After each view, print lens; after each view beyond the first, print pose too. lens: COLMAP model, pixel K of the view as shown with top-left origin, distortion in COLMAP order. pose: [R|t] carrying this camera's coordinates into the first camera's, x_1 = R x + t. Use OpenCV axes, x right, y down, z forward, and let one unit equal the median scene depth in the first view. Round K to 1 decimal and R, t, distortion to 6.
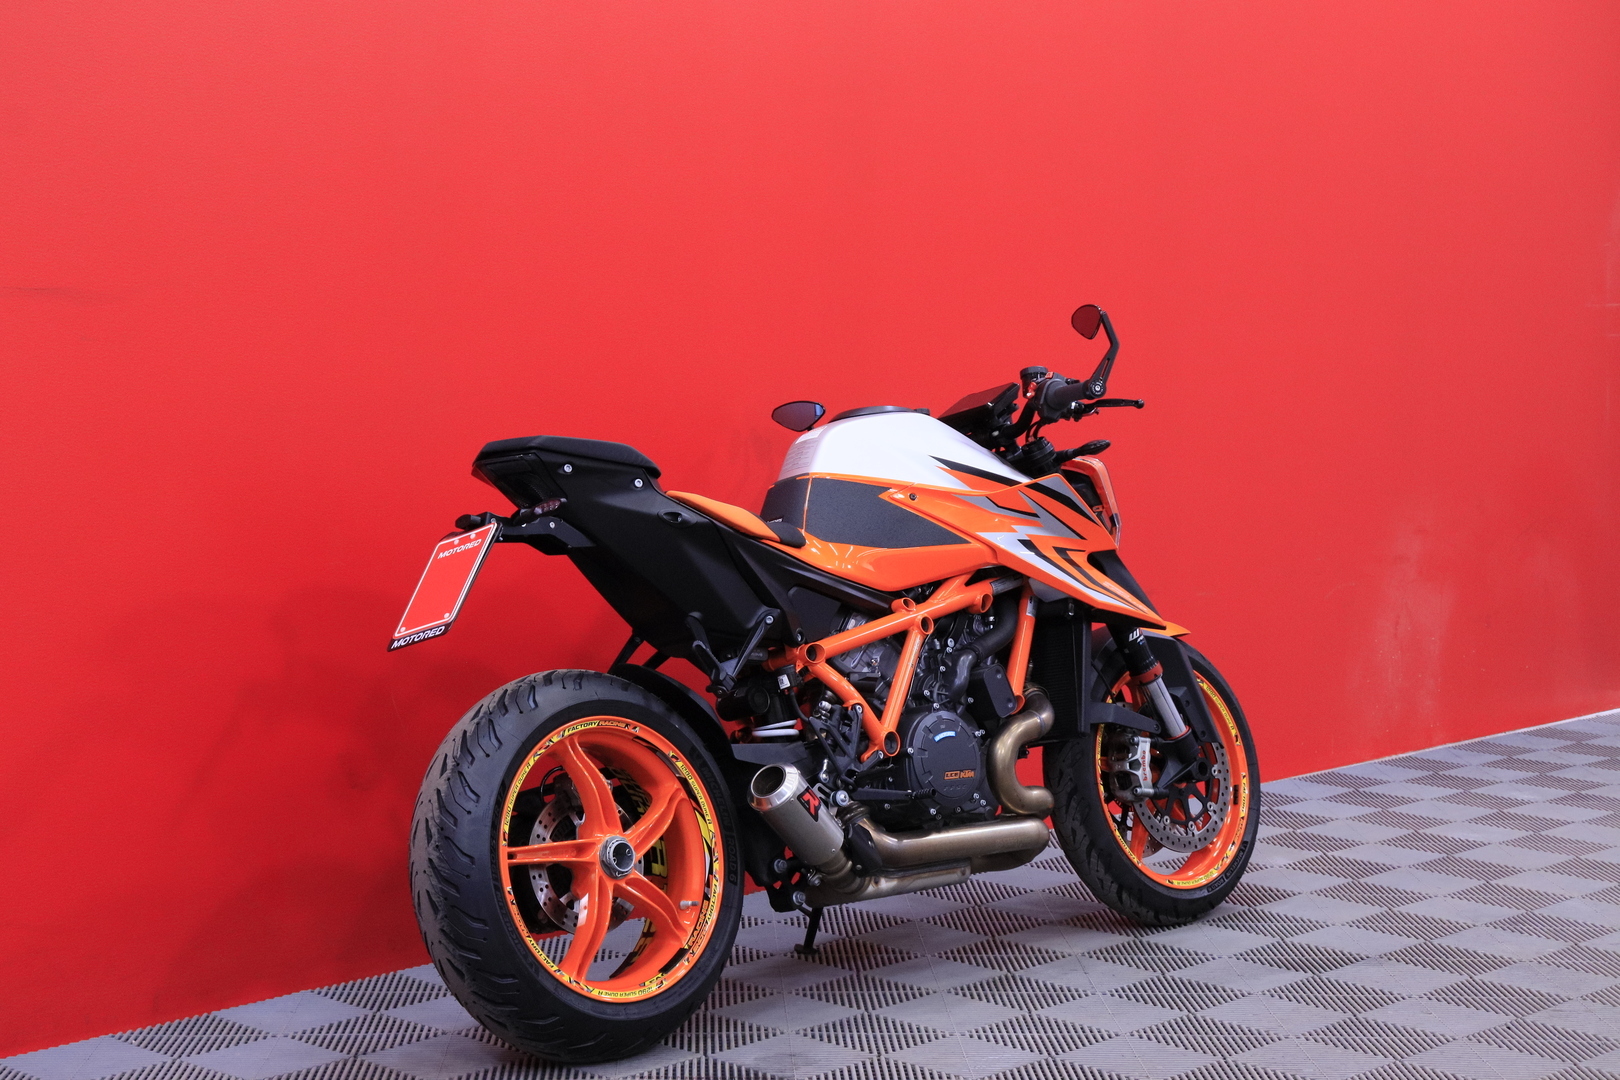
lens RADIAL K [[2643.7, 0, 810.0], [0, 2643.7, 540.0], [0, 0, 1]] dist [0.045727, 0.018992]
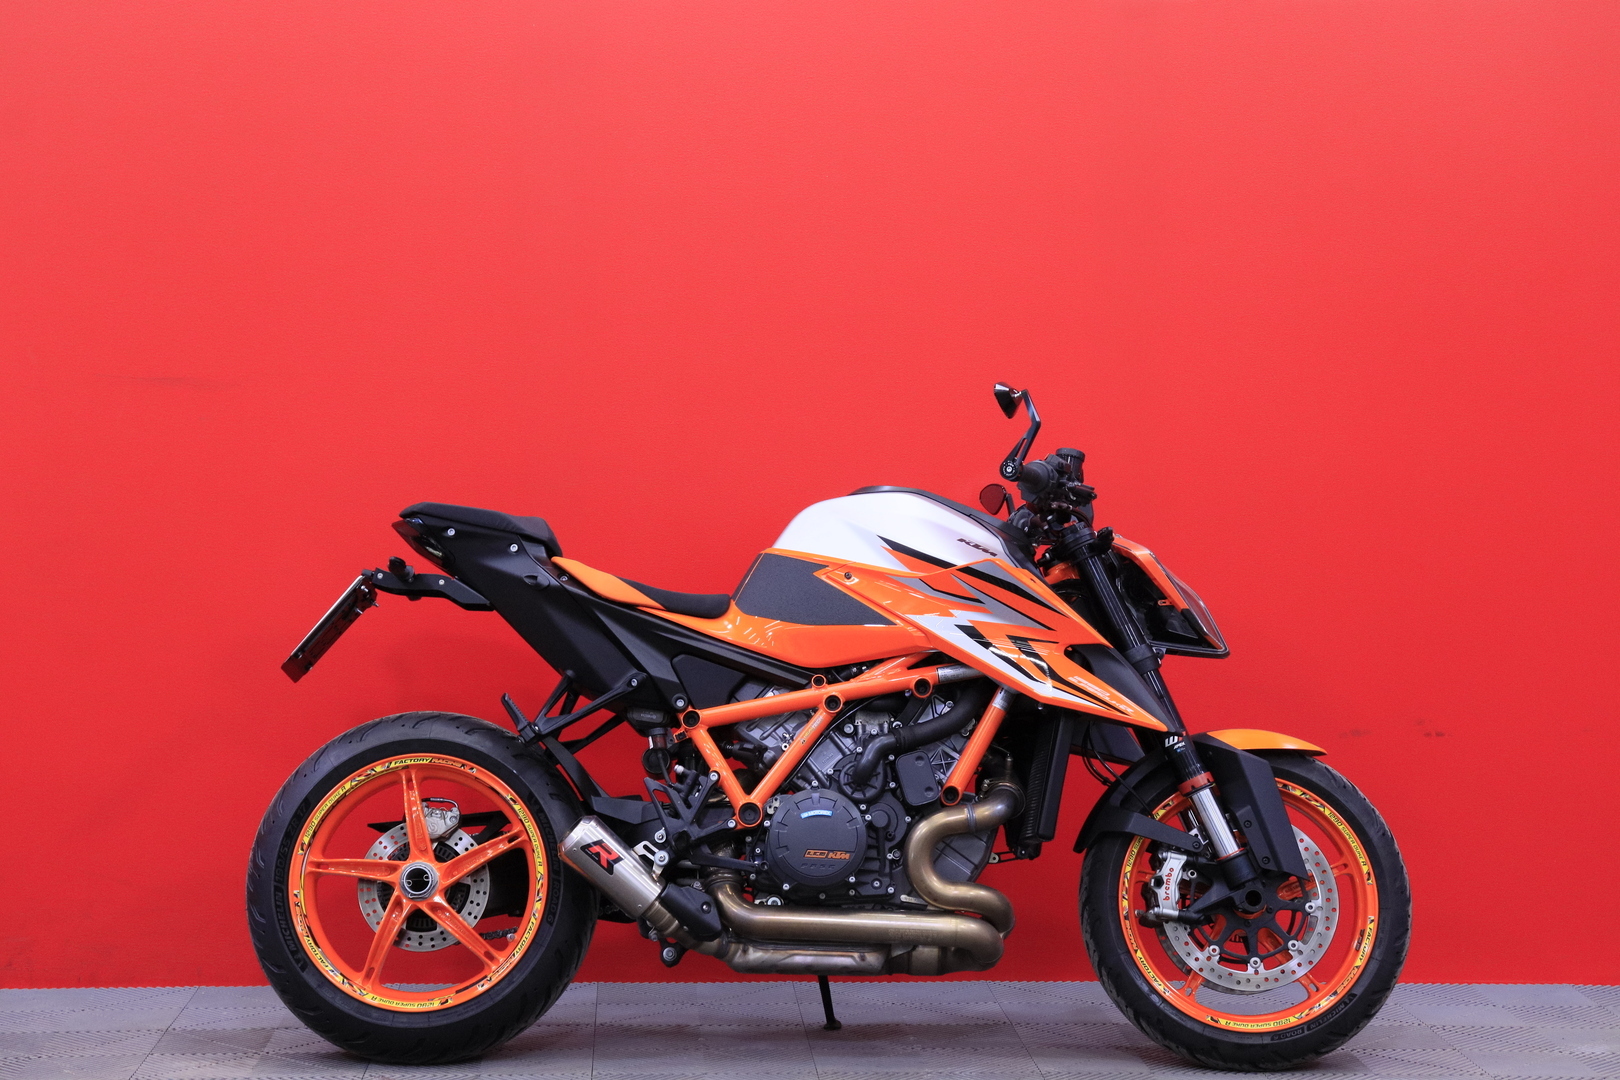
lens RADIAL K [[2938.2, 0, 810.0], [0, 2938.2, 540.0], [0, 0, 1]] dist [0.175970, 0.004188]
pose [[0.726172, 0.030354, -0.686843, 0.796317], [-0.056174, 0.998304, -0.015272, -0.012092], [0.685215, 0.049673, 0.726645, 0.180391]]
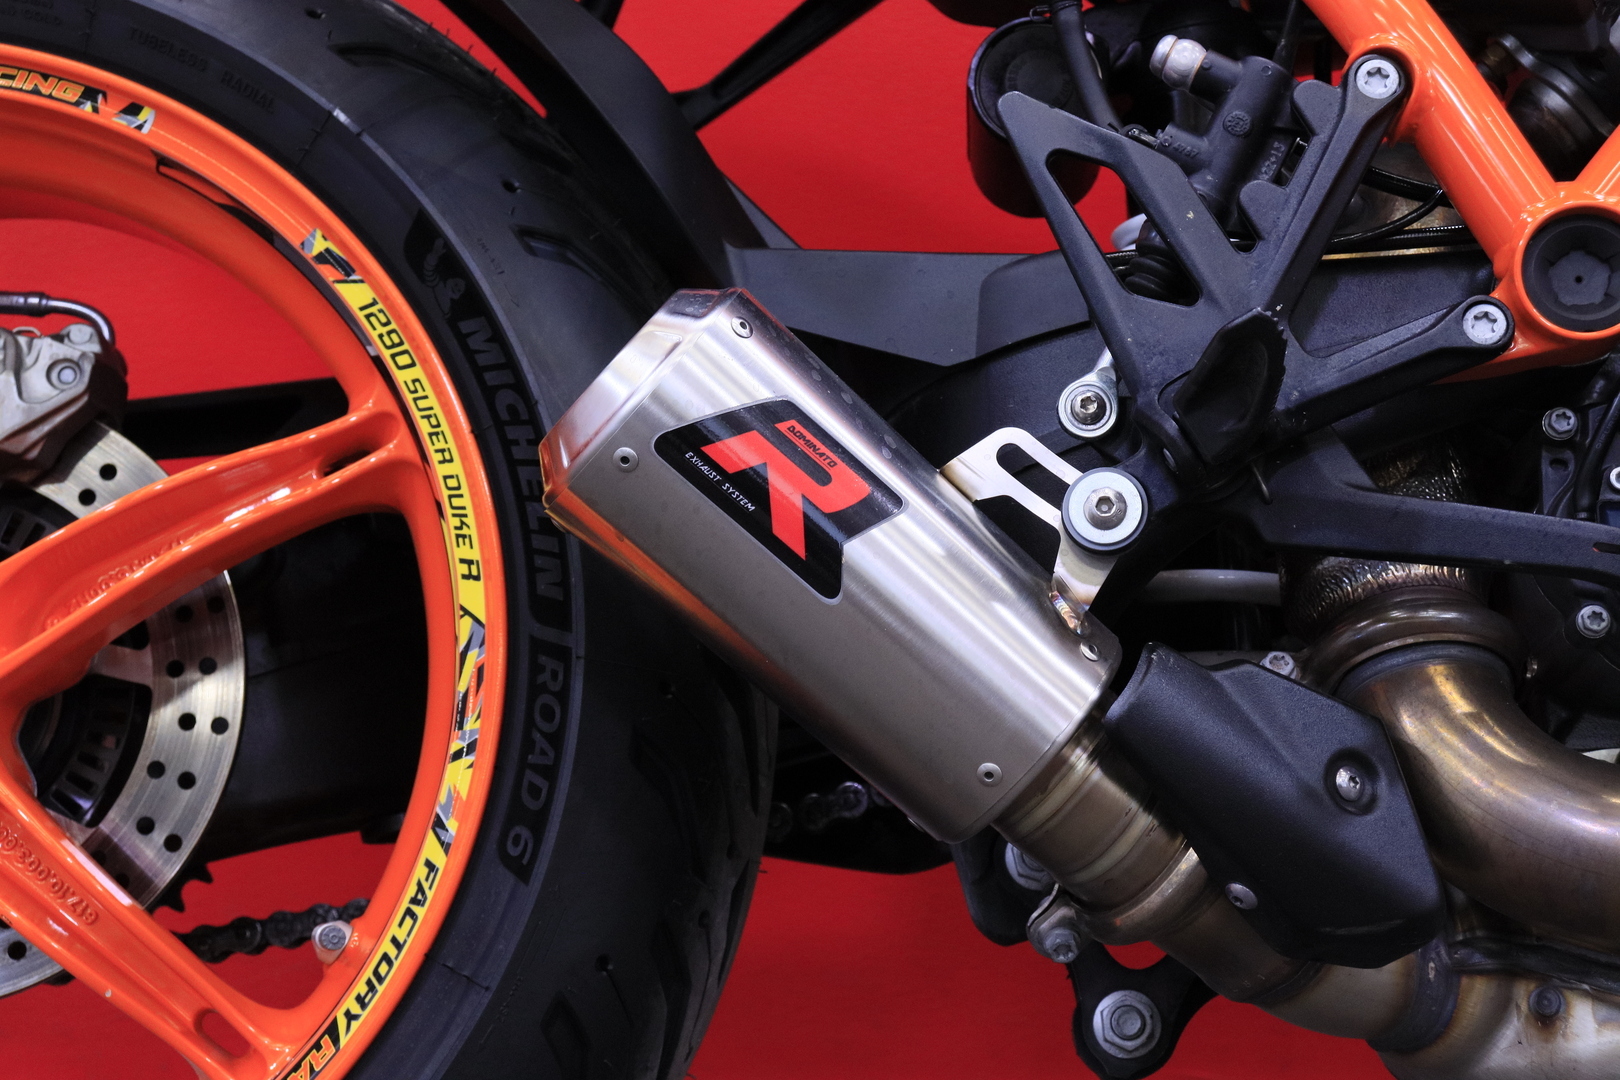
lens RADIAL K [[3148.5, 0, 810.0], [0, 3148.5, 540.0], [0, 0, 1]] dist [0.010641, 2.451854]
pose [[0.678060, 0.031966, -0.734311, 0.154276], [-0.047061, 0.998892, 0.000027, 0.094733], [0.733498, 0.034539, 0.678813, 0.781691]]
